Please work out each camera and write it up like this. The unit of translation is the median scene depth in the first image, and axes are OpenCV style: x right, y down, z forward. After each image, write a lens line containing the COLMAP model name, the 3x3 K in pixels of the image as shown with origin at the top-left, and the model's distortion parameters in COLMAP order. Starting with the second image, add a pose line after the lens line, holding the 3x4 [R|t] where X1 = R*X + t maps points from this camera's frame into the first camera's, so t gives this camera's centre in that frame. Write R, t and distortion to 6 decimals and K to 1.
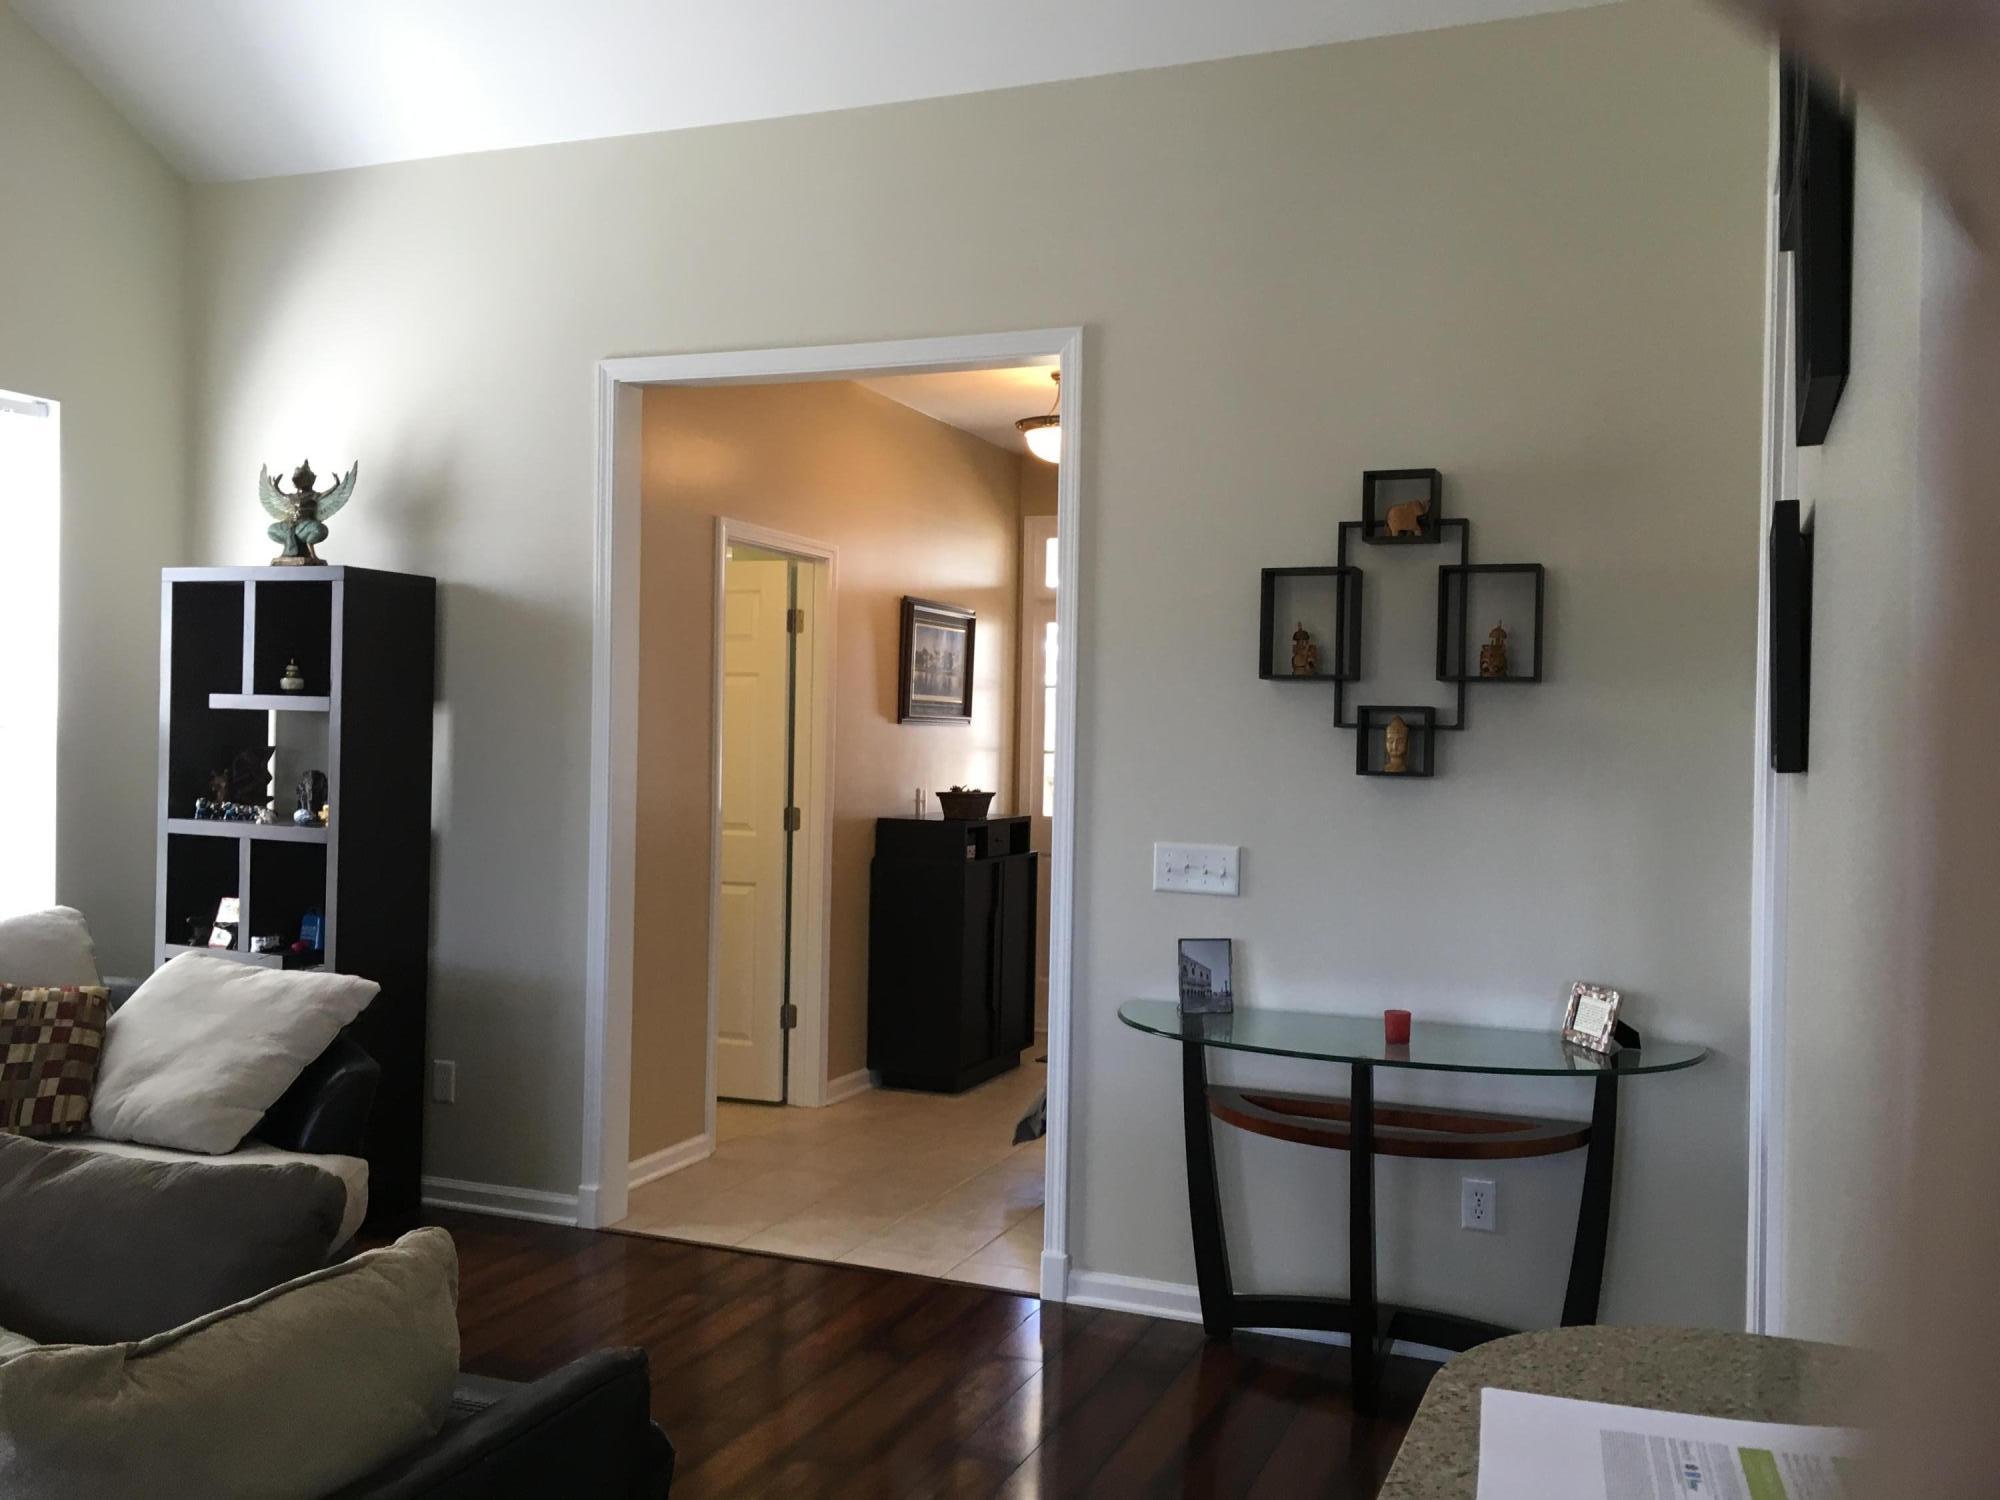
lens RADIAL K [[1707.0, 0, 1000.4], [0, 1707.0, 745.5], [0, 0, 1]] dist [0.067725, -0.103173]
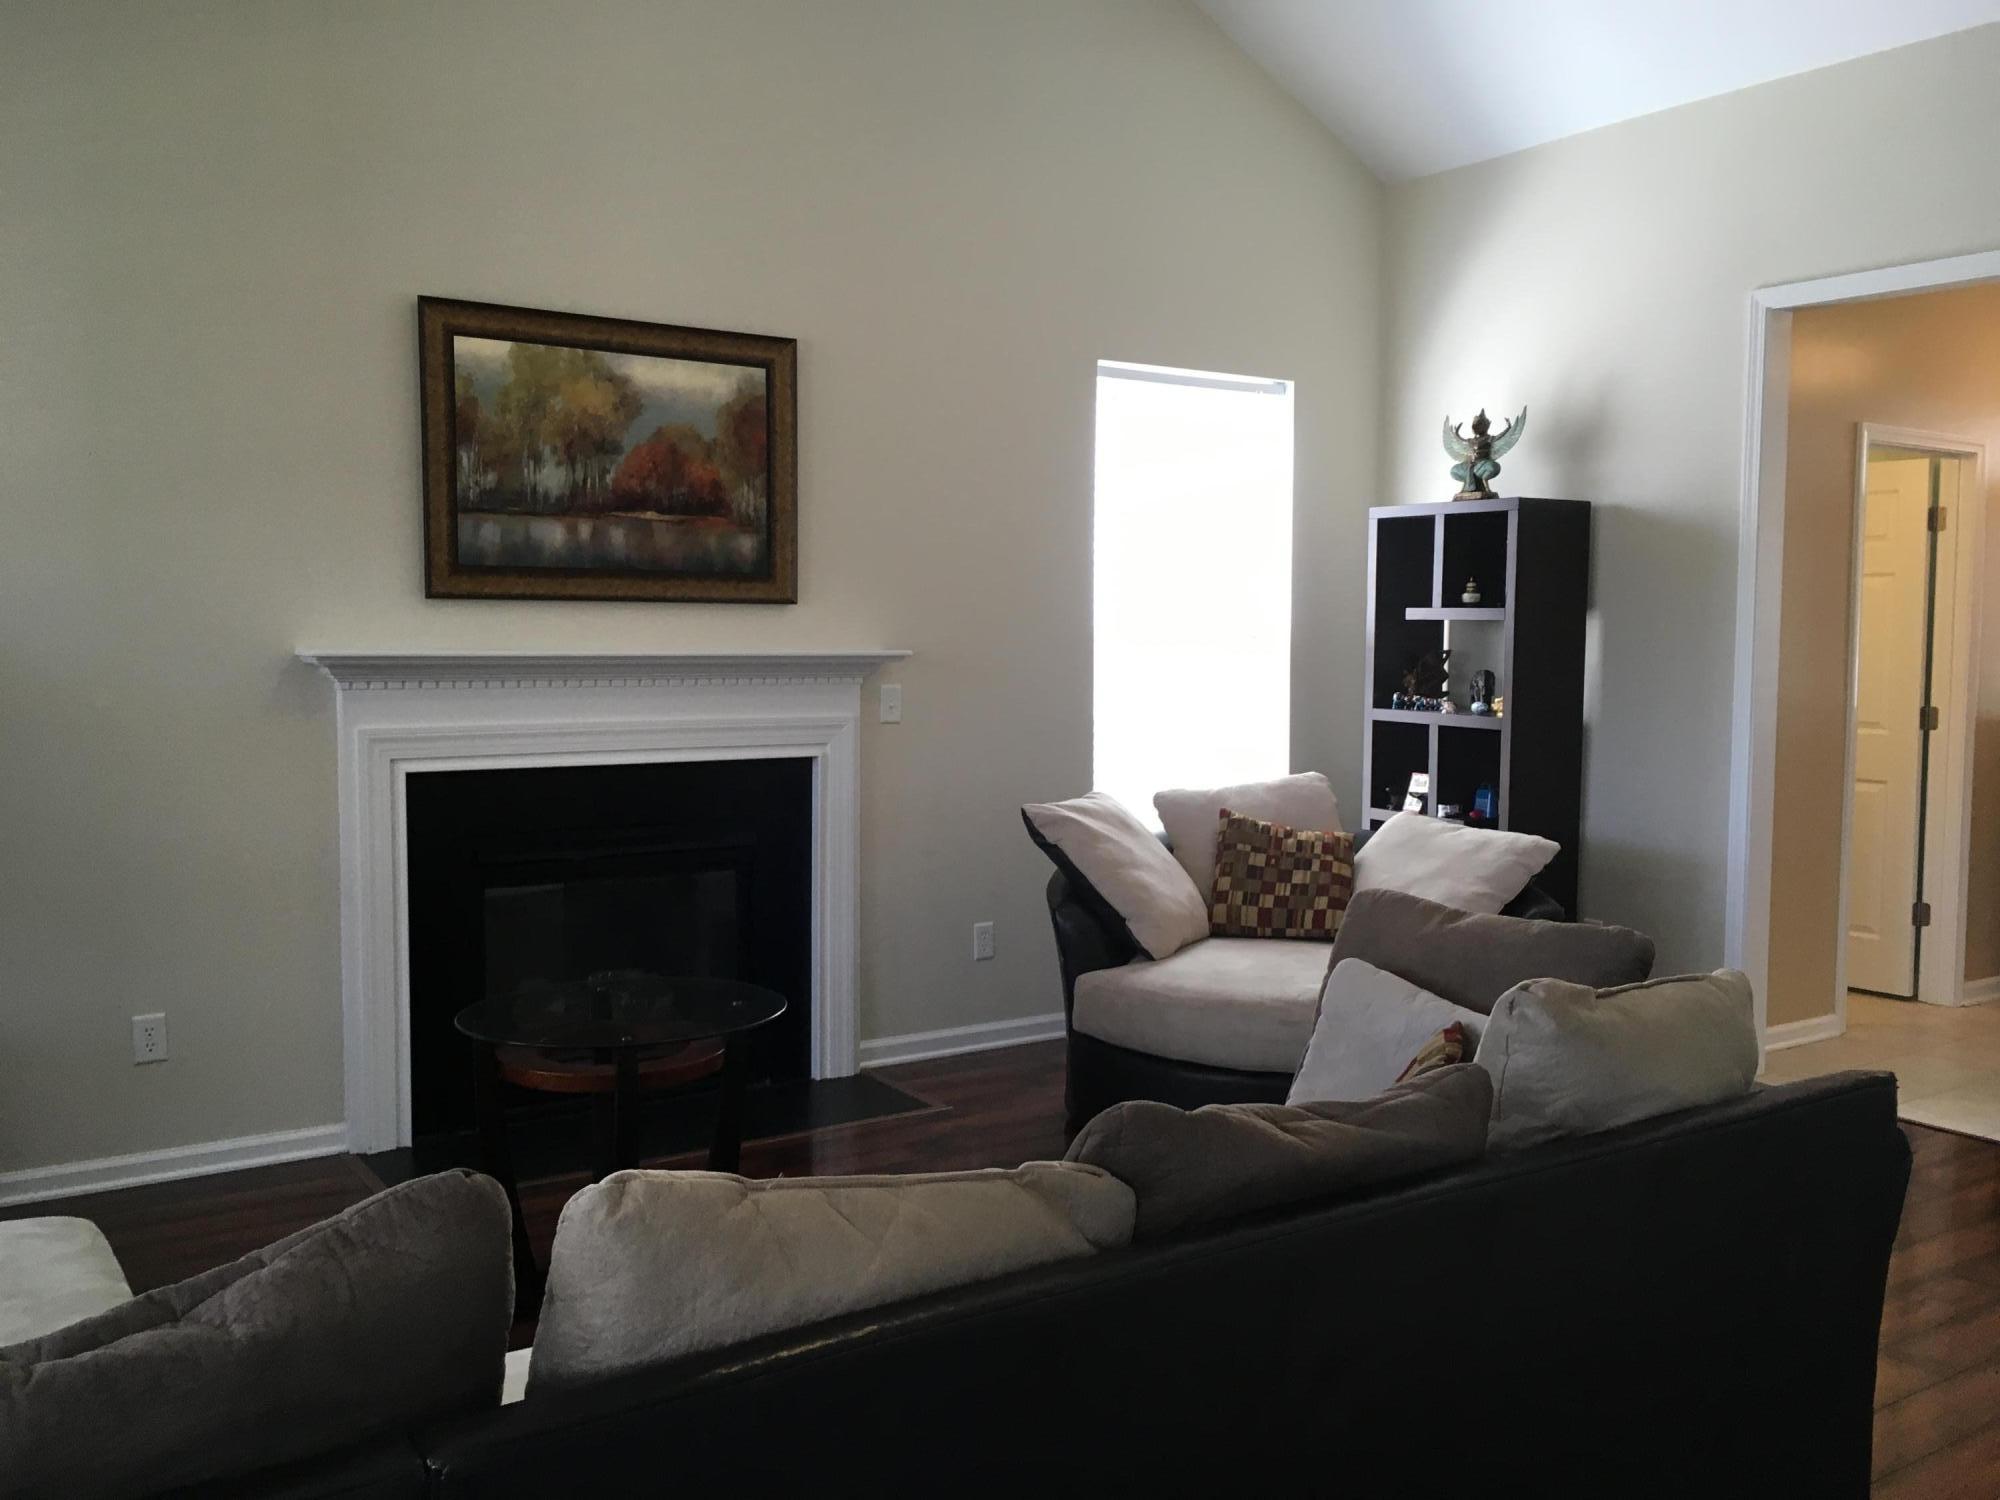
lens RADIAL K [[1707.0, 0, 991.9], [0, 1707.0, 749.6], [0, 0, 1]] dist [0.067725, -0.103173]
pose [[0.827210, 0.022537, -0.561441, -0.010839], [0.009102, 0.998527, 0.053494, 0.002930], [0.561819, -0.049361, 0.825786, -0.186049]]
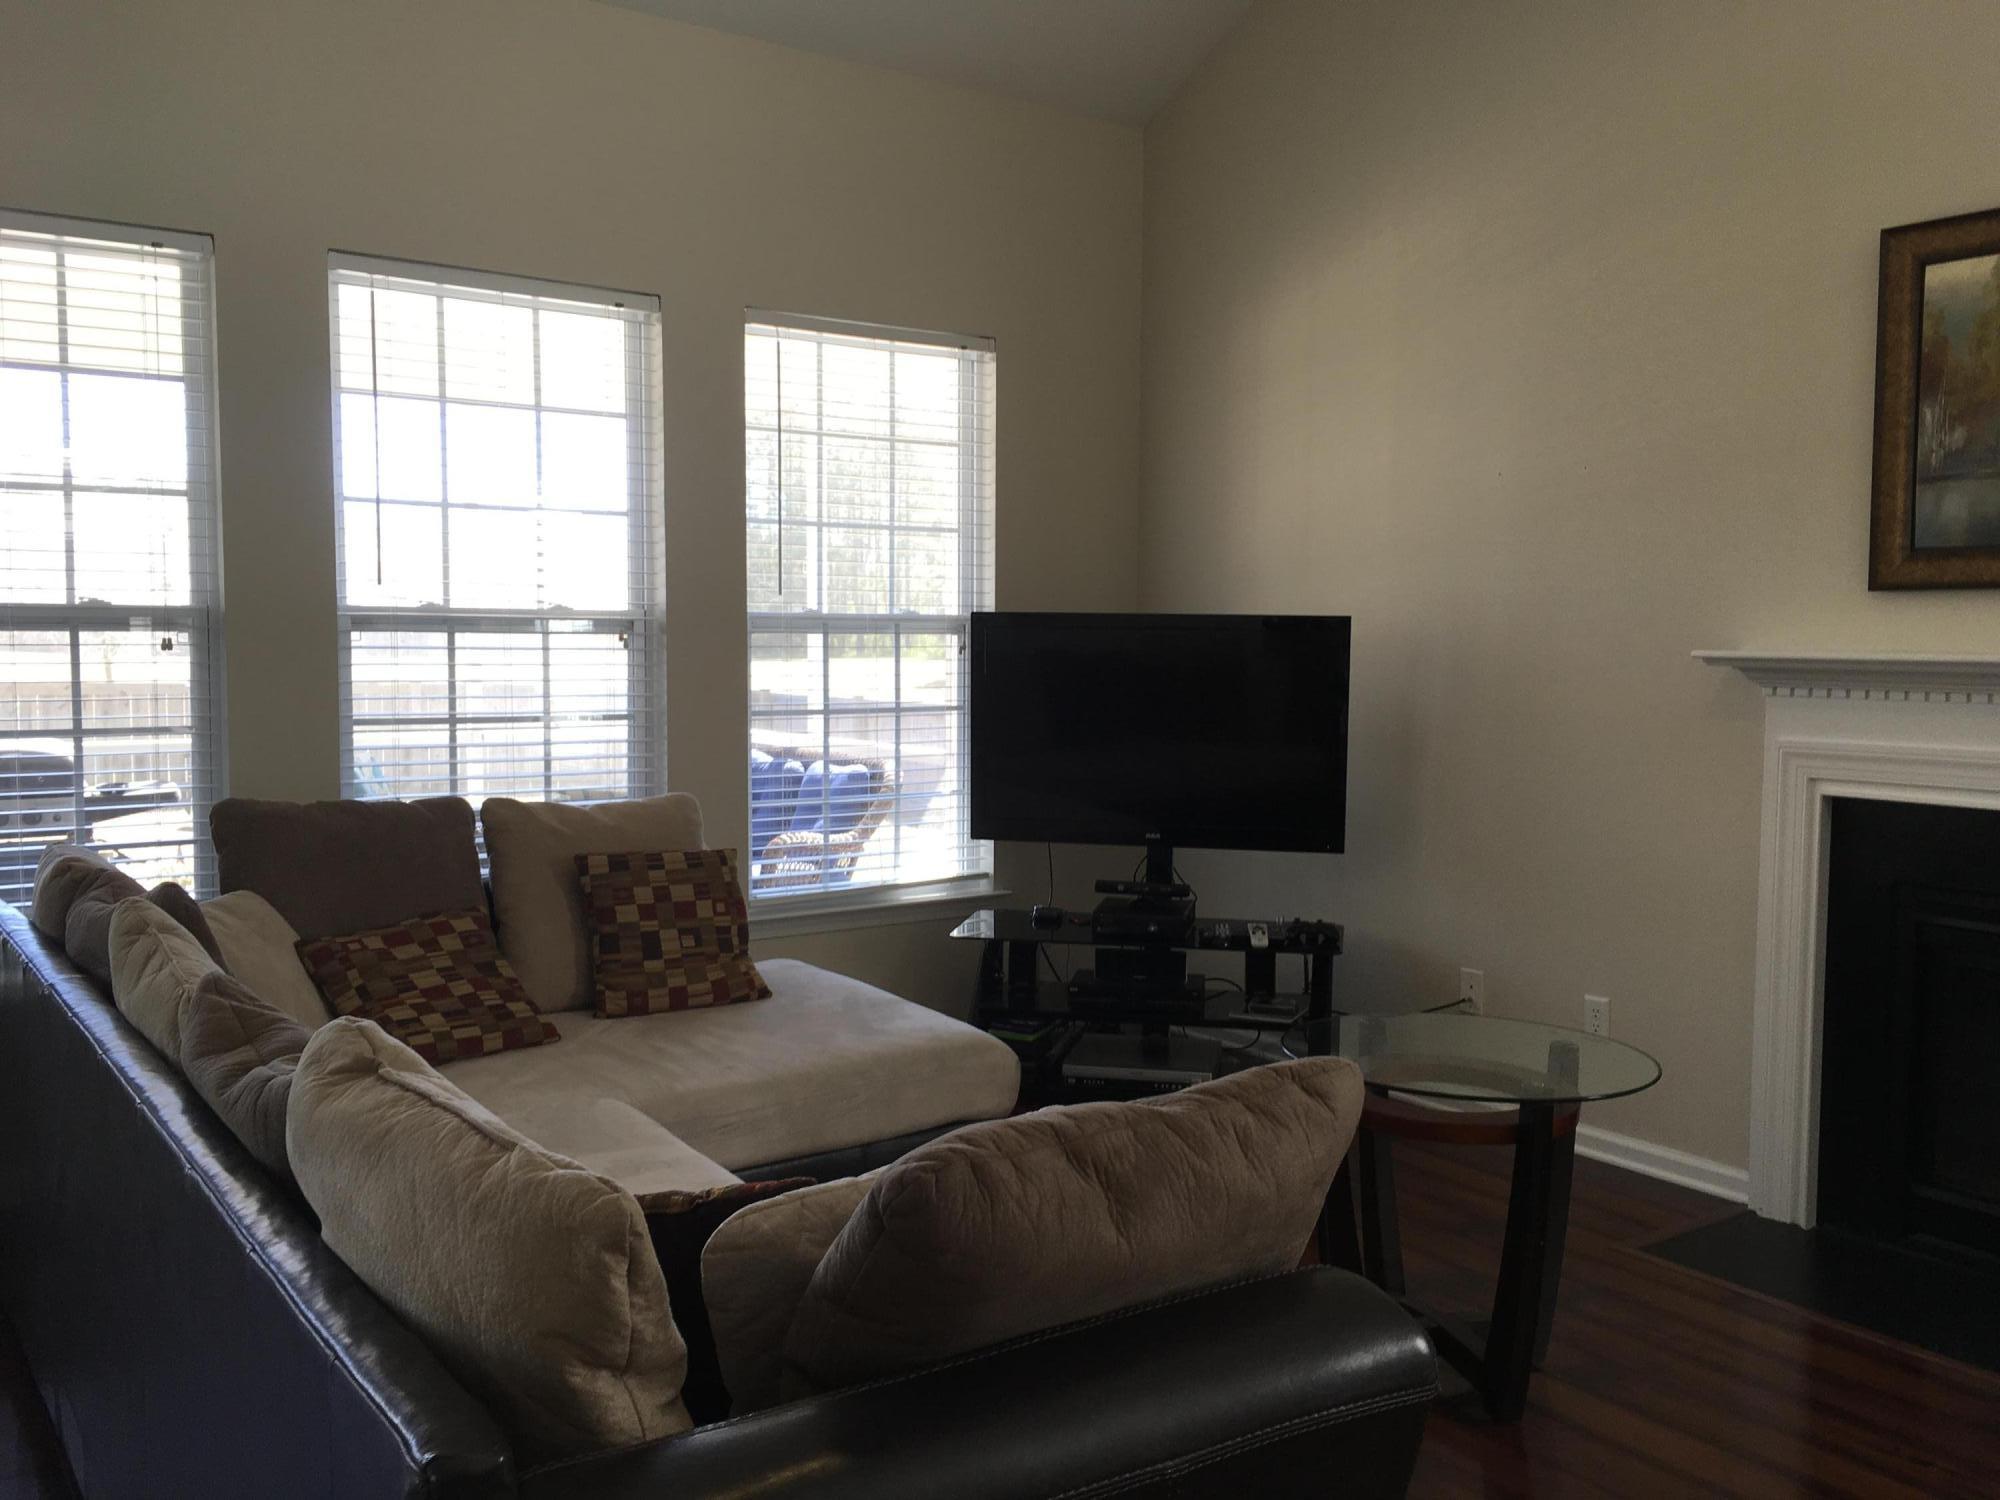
lens RADIAL K [[1707.0, 0, 1000.5], [0, 1707.0, 762.0], [0, 0, 1]] dist [0.067725, -0.103173]
pose [[-0.516512, 0.041119, -0.855292, 0.073847], [-0.021121, 0.997931, 0.060731, 0.005919], [0.856019, 0.049432, -0.514575, 0.388766]]
